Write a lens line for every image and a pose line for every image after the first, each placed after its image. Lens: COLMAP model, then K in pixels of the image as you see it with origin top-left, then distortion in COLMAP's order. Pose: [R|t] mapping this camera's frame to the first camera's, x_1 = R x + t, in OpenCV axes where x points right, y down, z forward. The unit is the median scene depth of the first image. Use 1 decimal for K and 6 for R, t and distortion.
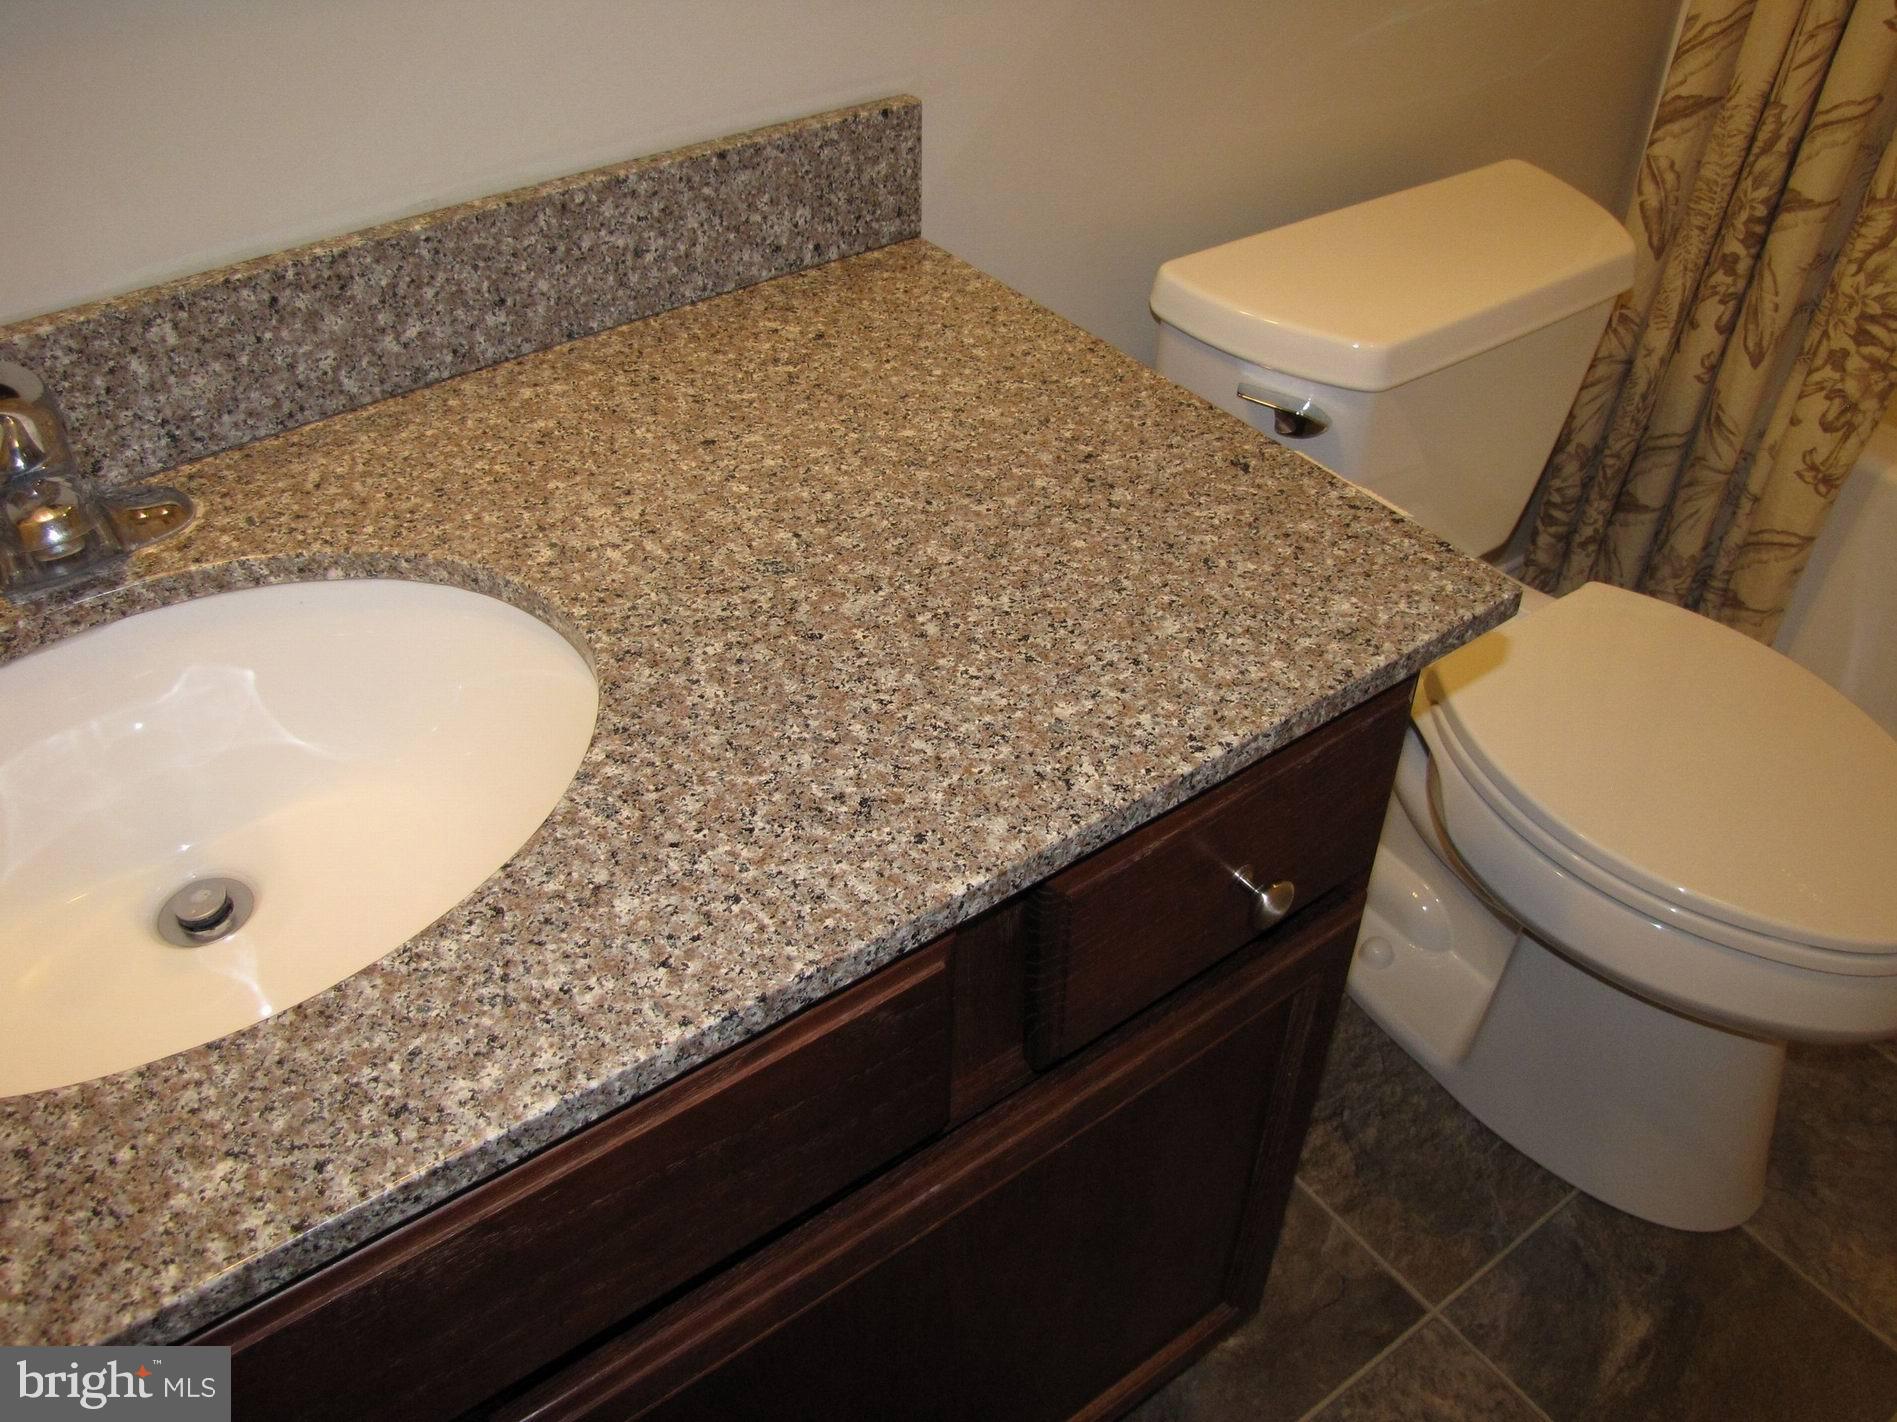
lens RADIAL K [[1589.3, 0, 950.5], [0, 1589.3, 672.3], [0, 0, 1]] dist [-0.180656, 0.154112]
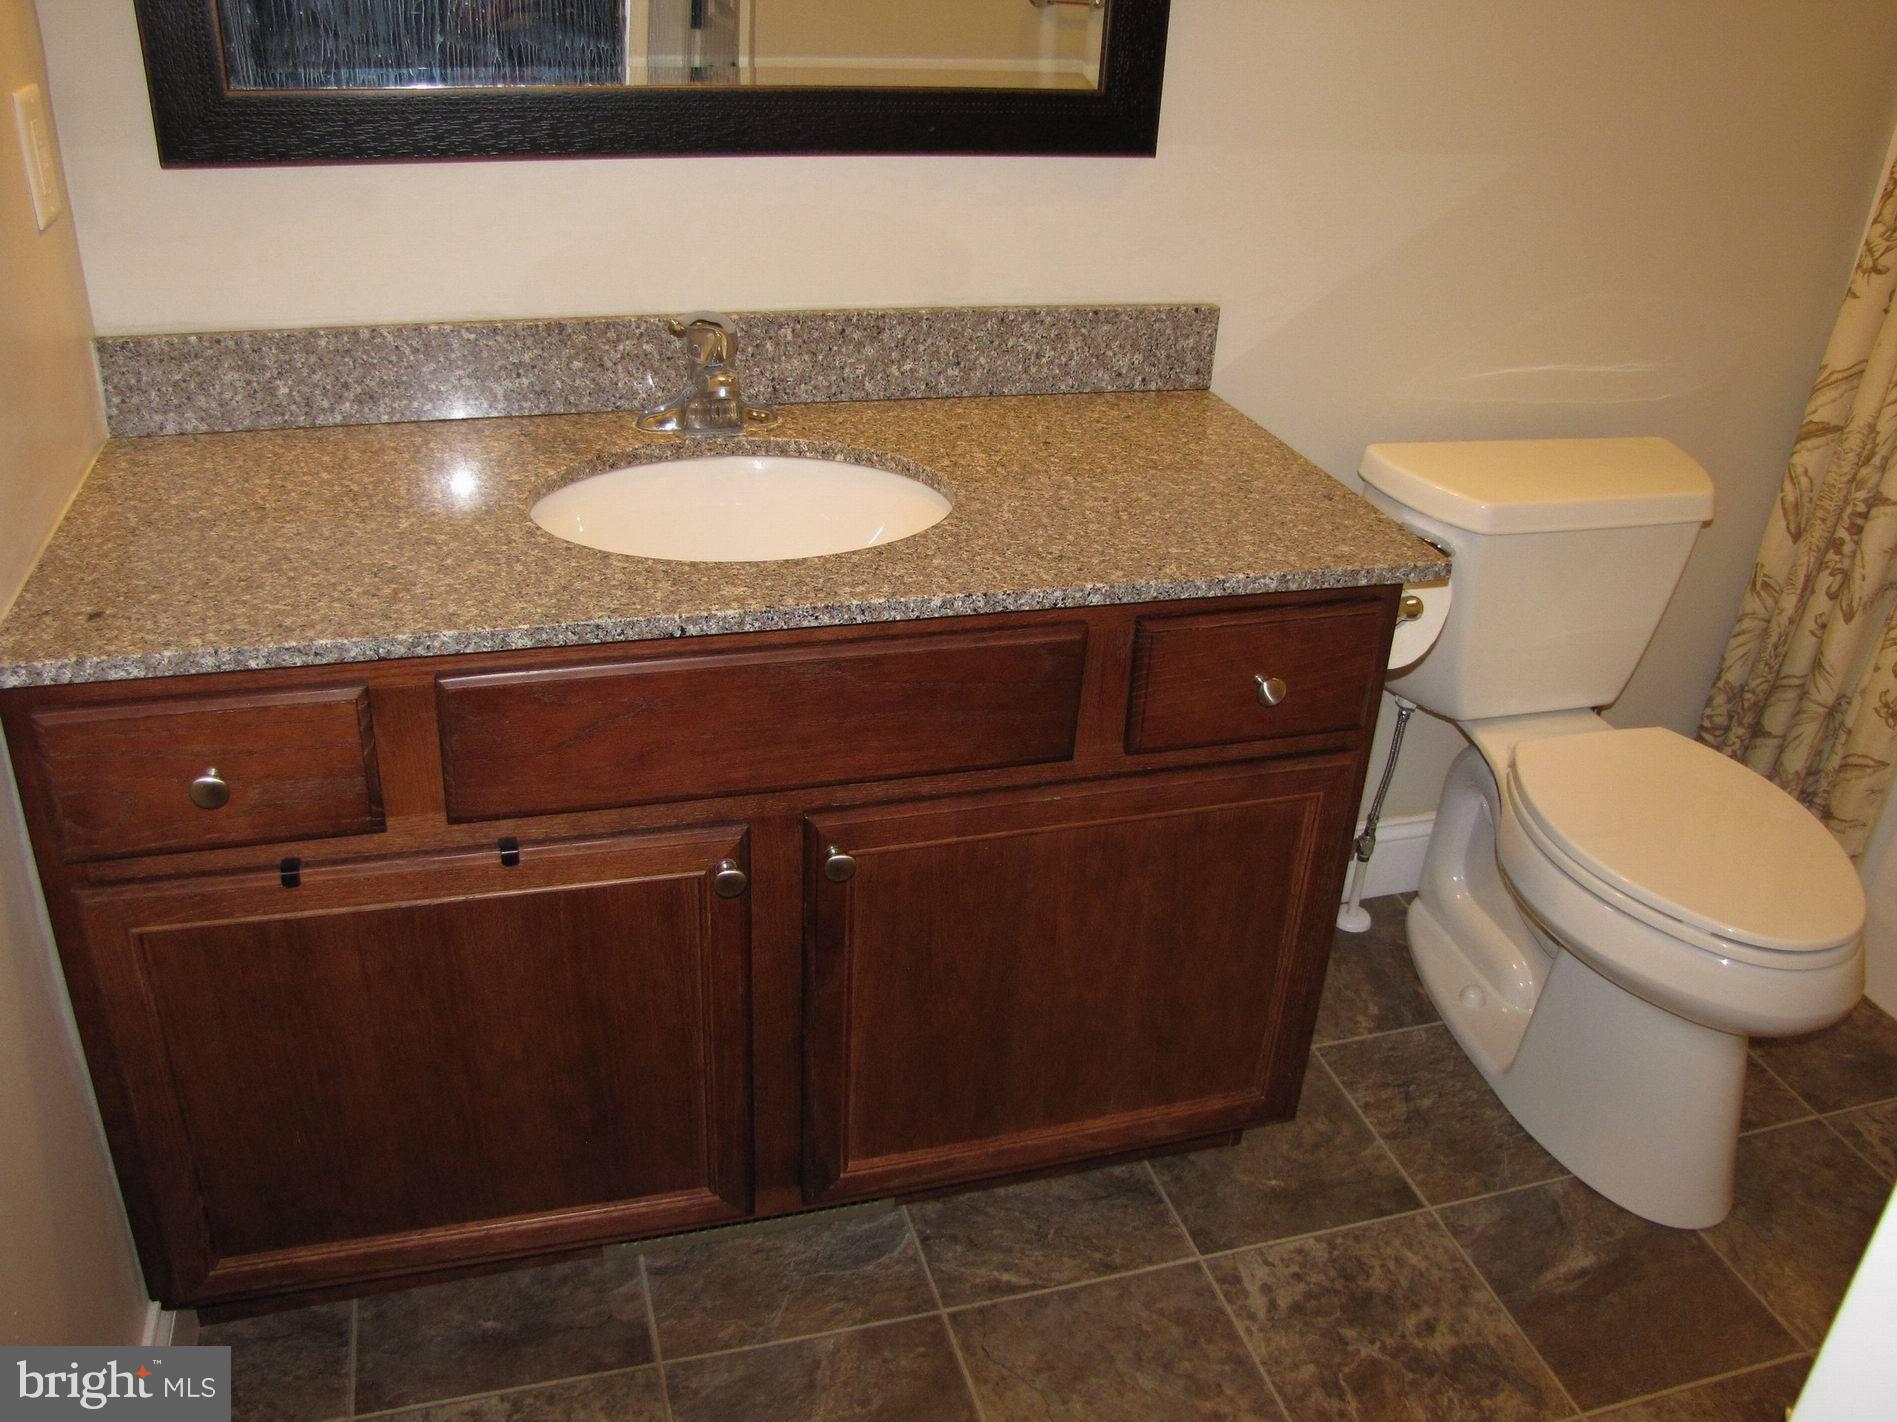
lens RADIAL K [[1601.5, 0, 971.0], [0, 1601.5, 676.6], [0, 0, 1]] dist [-0.182260, 0.169776]
pose [[0.943114, 0.191108, -0.272053, 0.243434], [-0.246432, 0.951110, -0.186173, 0.364723], [0.223173, 0.242625, 0.944101, -0.537834]]
